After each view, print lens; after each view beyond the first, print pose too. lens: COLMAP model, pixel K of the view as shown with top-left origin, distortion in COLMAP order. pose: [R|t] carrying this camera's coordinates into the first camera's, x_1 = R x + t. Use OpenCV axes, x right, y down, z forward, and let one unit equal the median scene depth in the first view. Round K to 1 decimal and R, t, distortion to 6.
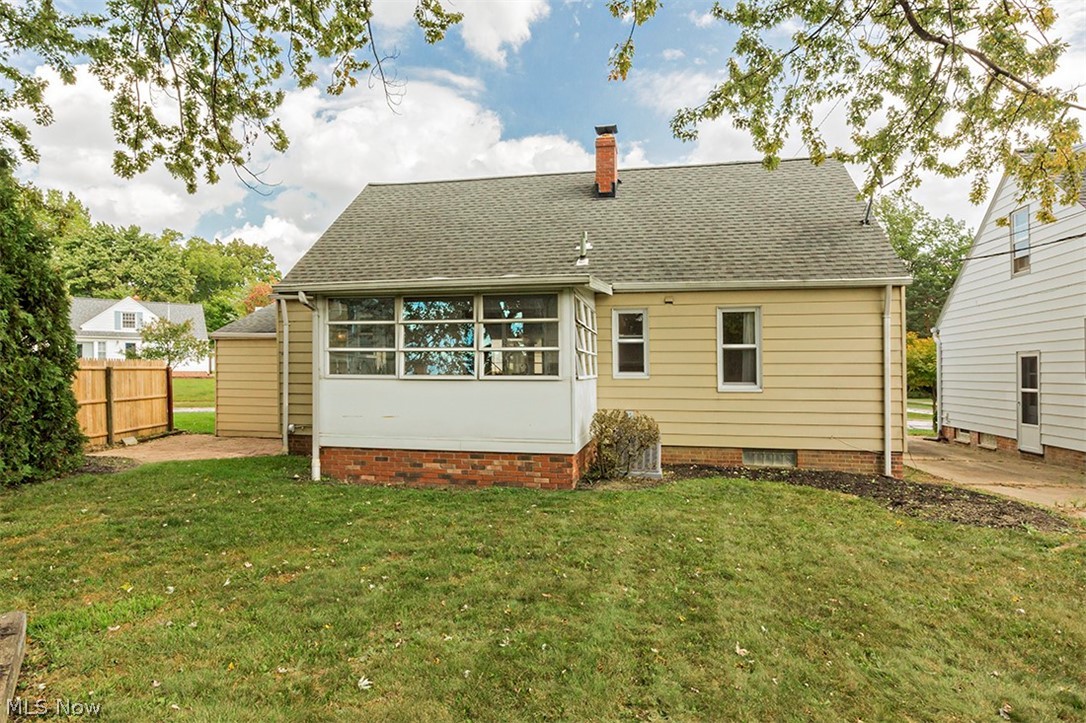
lens RADIAL K [[607.9, 0, 540.1], [0, 607.9, 369.4], [0, 0, 1]] dist [0.000196, 0.002312]
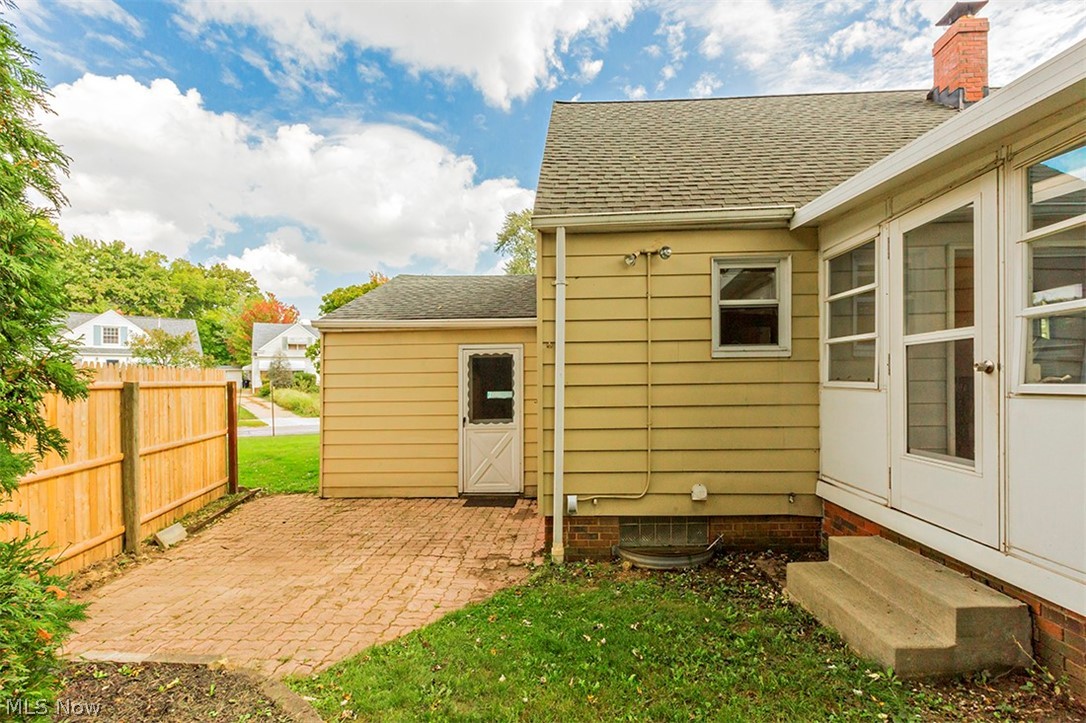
lens RADIAL K [[476.4, 0, 543.0], [0, 476.4, 357.8], [0, 0, 1]] dist [-0.001428, -0.000538]
pose [[0.987814, -0.013194, 0.155081, -0.390579], [0.020071, 0.998879, -0.042863, -0.000824], [-0.154342, 0.045453, 0.986971, 0.510666]]
